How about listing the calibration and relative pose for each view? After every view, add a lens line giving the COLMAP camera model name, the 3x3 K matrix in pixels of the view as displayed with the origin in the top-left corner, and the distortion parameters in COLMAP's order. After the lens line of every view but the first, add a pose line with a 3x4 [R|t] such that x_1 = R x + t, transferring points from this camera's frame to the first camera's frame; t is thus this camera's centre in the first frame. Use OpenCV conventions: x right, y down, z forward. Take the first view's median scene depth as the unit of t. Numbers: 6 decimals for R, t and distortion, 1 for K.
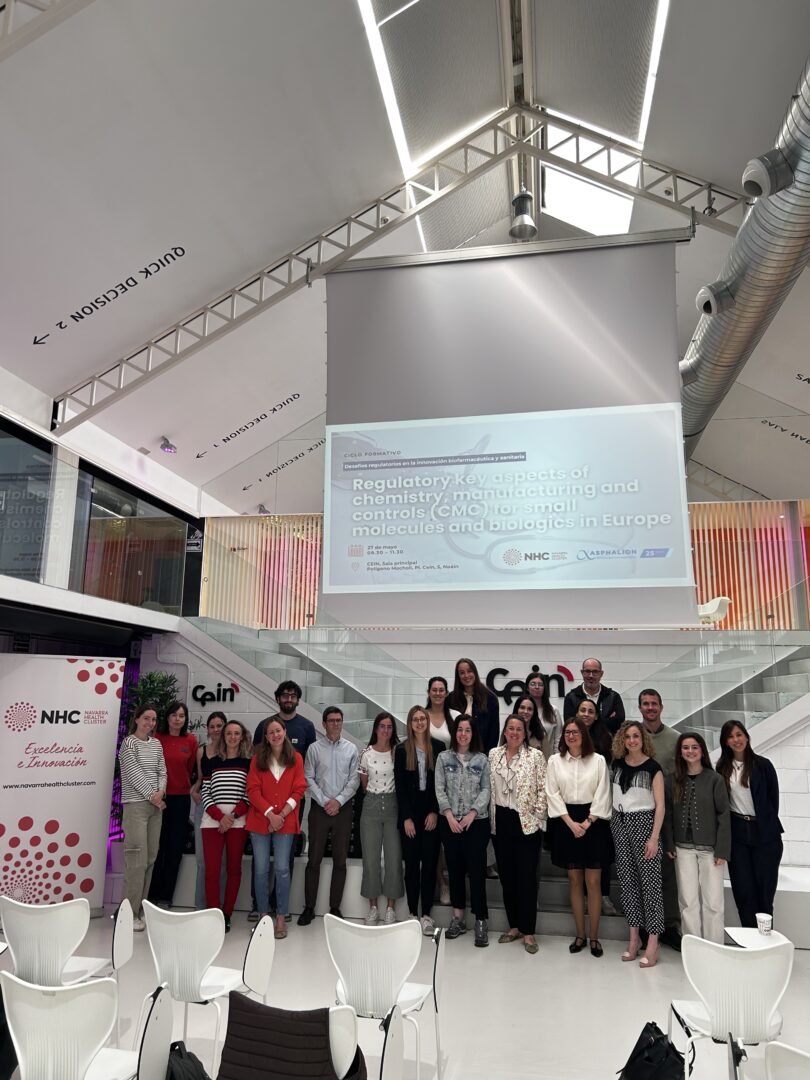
lens RADIAL K [[815.6, 0, 395.8], [0, 815.6, 536.5], [0, 0, 1]] dist [0.054100, -0.048863]
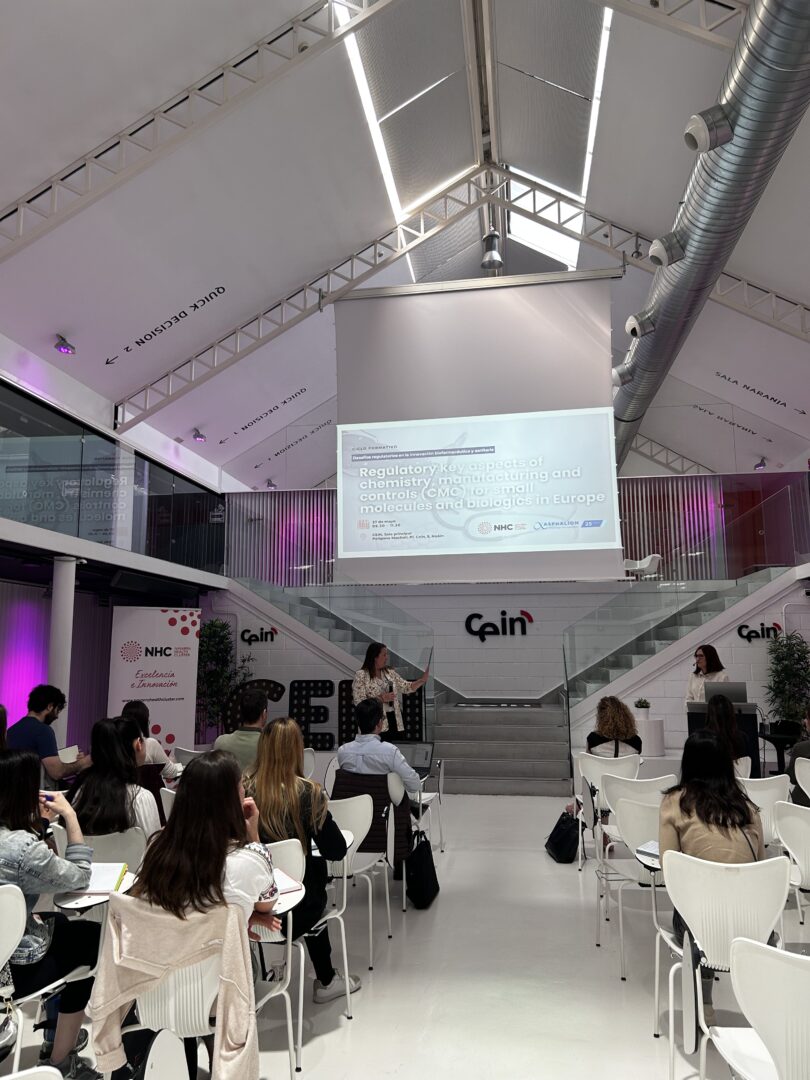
lens RADIAL K [[815.6, 0, 396.6], [0, 815.6, 539.3], [0, 0, 1]] dist [0.054100, -0.048863]
pose [[0.999444, -0.014798, 0.029879, -0.034480], [0.013044, 0.998227, 0.058071, -0.031844], [-0.030686, -0.057649, 0.997865, -0.275219]]
